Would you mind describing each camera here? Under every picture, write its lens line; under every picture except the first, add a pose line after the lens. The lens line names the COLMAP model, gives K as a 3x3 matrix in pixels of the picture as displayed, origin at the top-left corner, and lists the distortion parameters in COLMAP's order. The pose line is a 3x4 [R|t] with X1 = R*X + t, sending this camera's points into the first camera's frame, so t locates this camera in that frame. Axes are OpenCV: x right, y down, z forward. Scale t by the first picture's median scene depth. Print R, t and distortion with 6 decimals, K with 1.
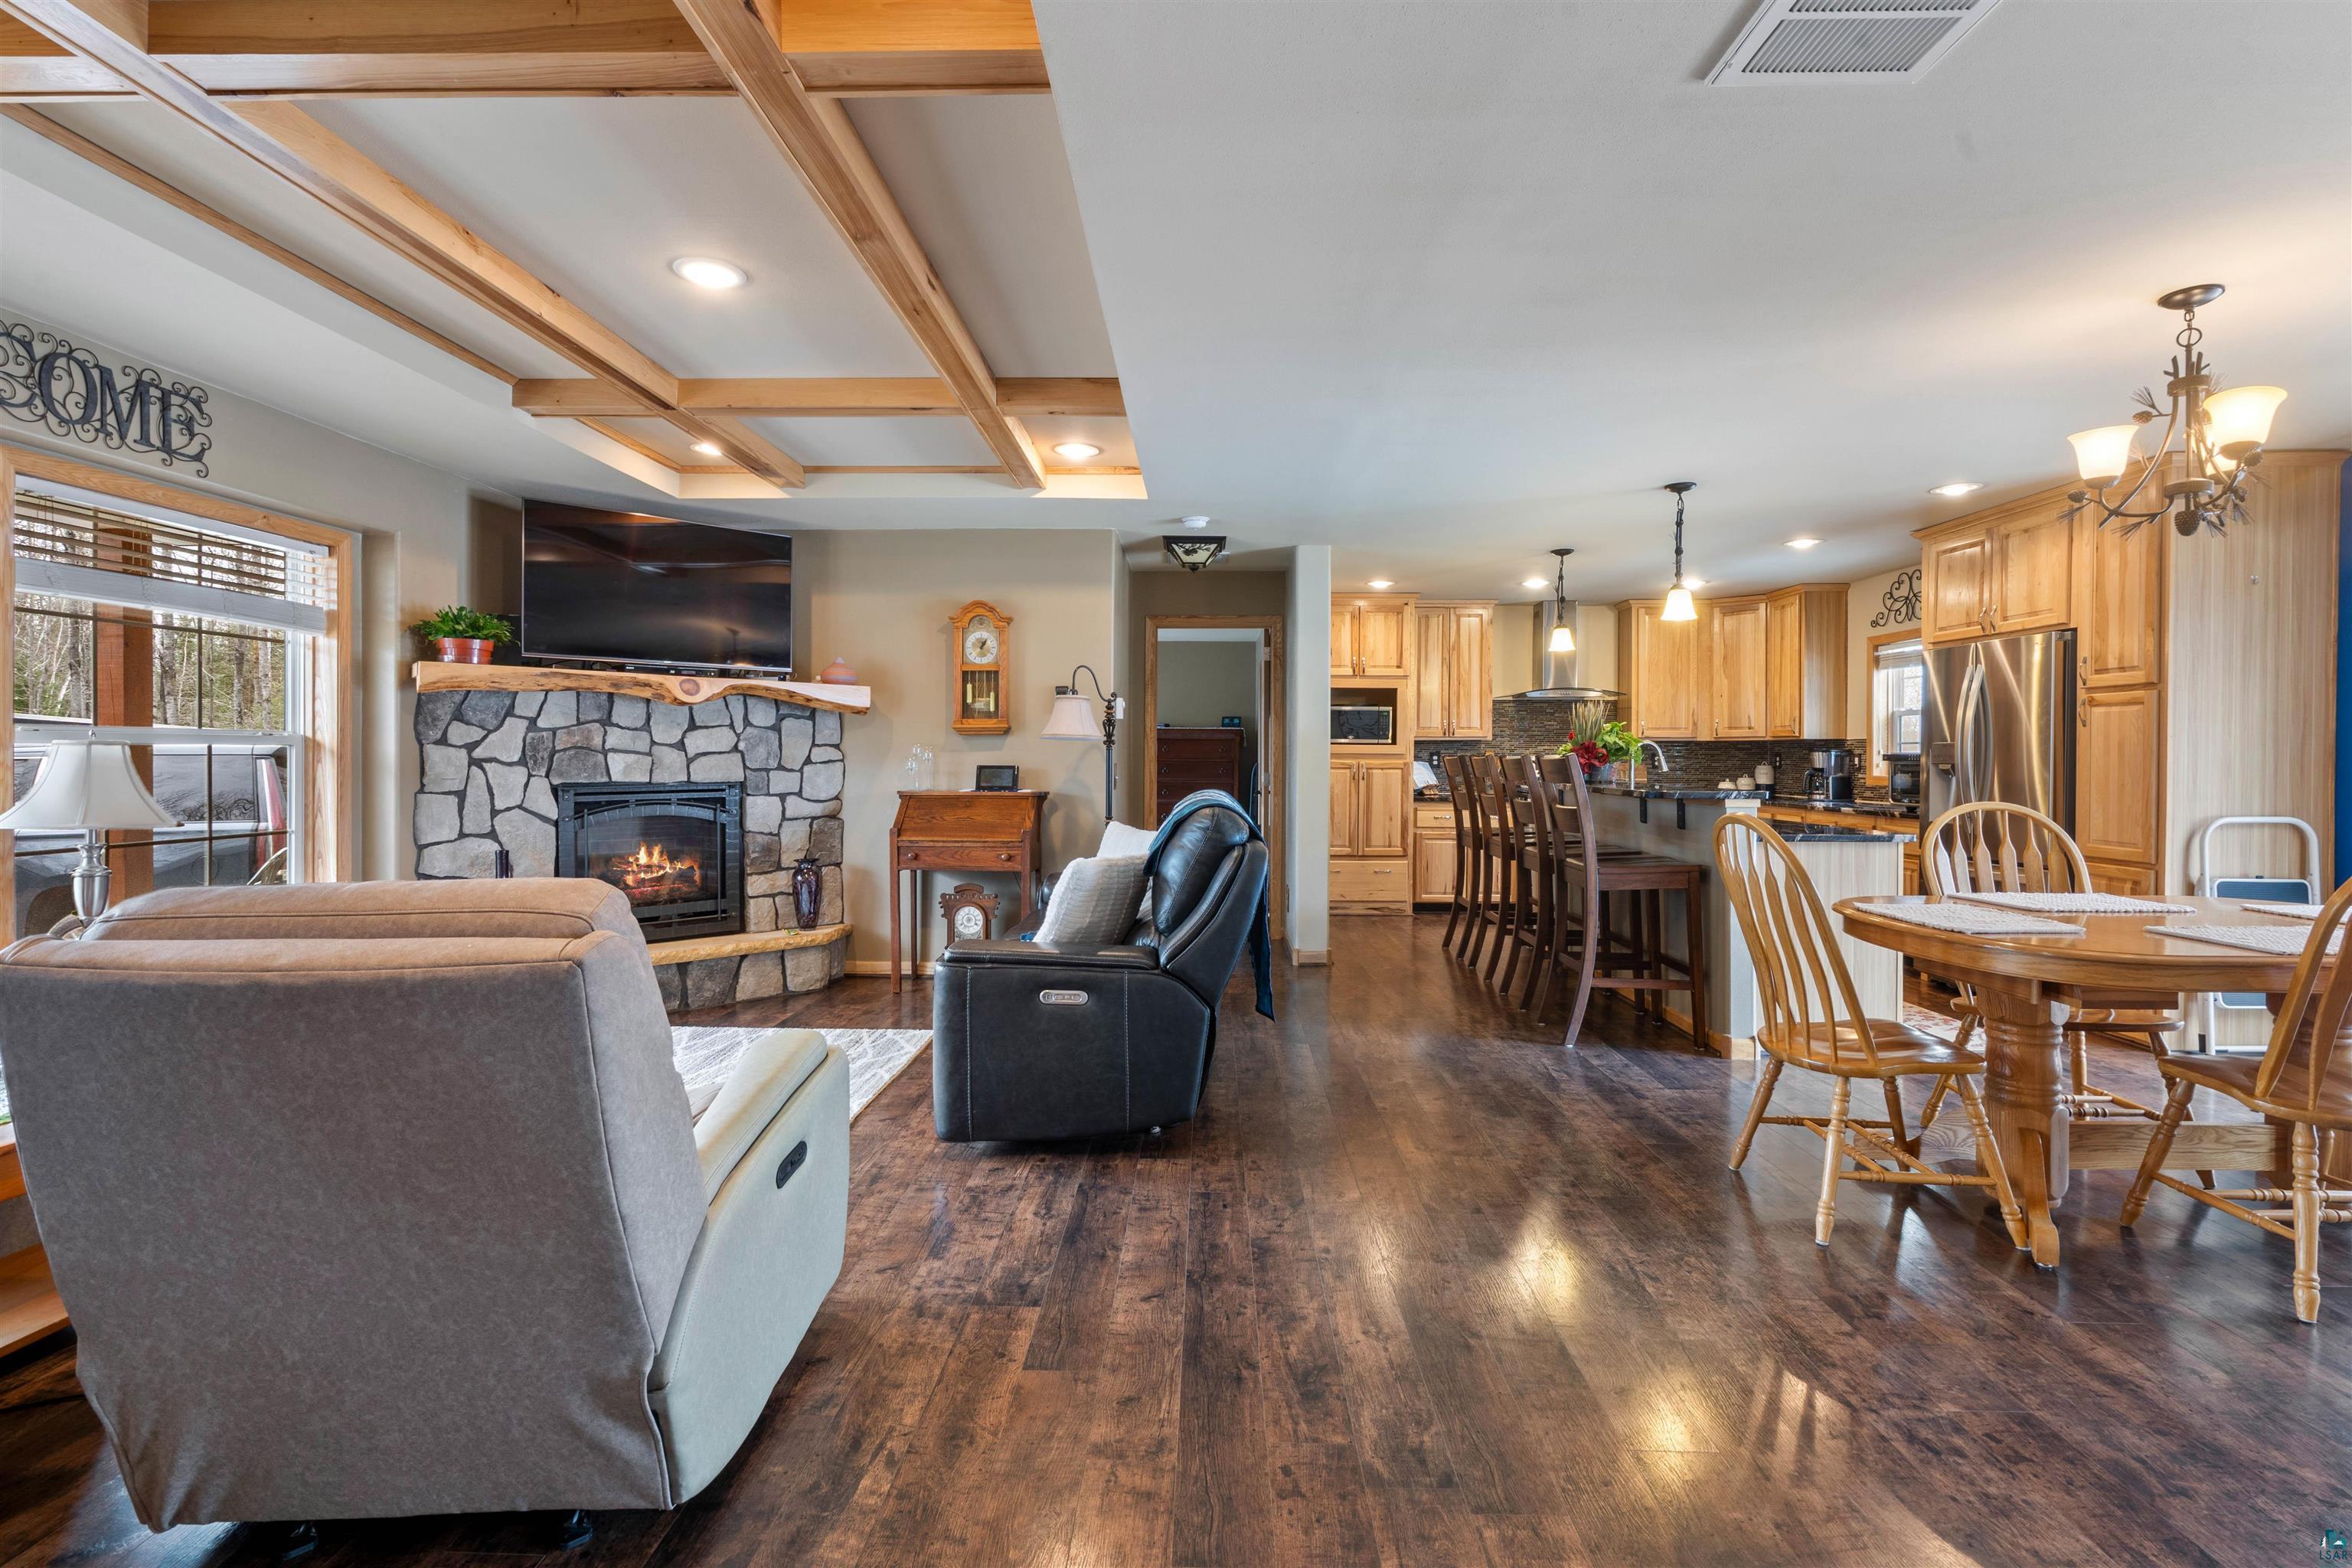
lens RADIAL K [[1090.7, 0, 1178.7], [0, 1090.7, 769.9], [0, 0, 1]] dist [-0.004304, 0.001828]
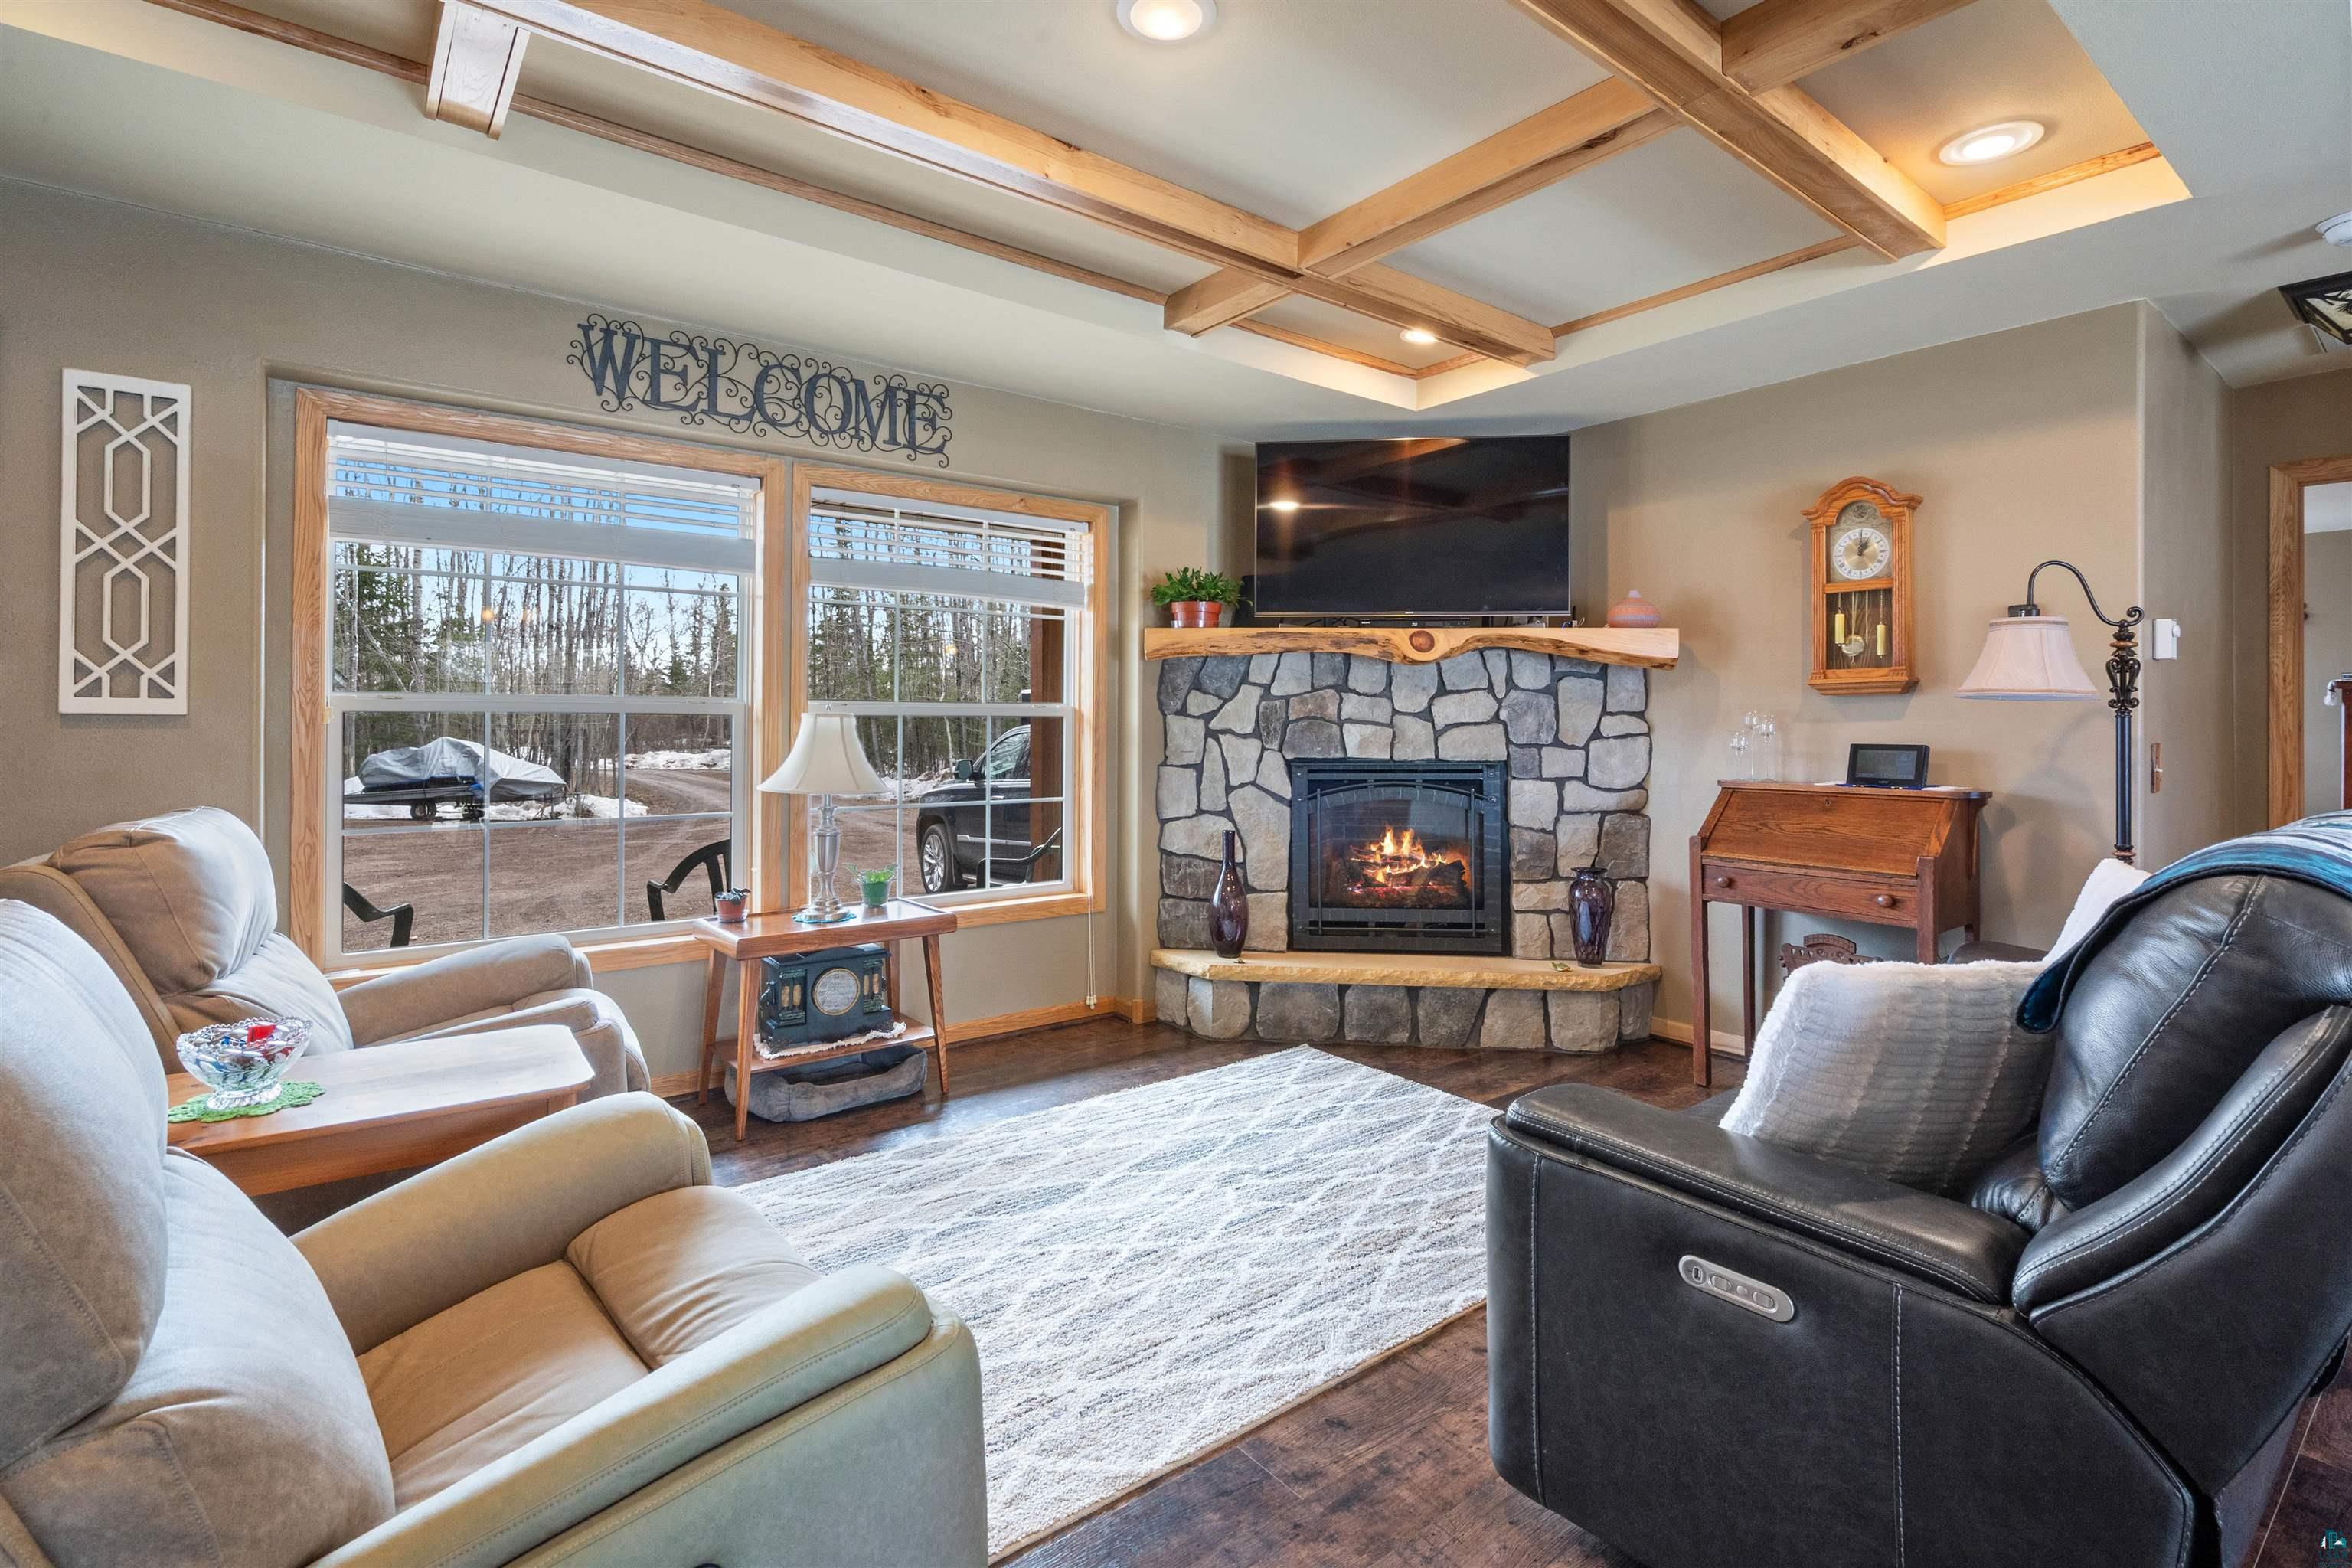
lens RADIAL K [[1090.7, 0, 1190.5], [0, 1090.7, 714.0], [0, 0, 1]] dist [-0.004304, 0.001828]
pose [[0.636564, -0.007725, -0.771185, 0.060569], [-0.011551, 0.999742, -0.019549, -0.005206], [0.771137, 0.021352, 0.636311, 0.363987]]
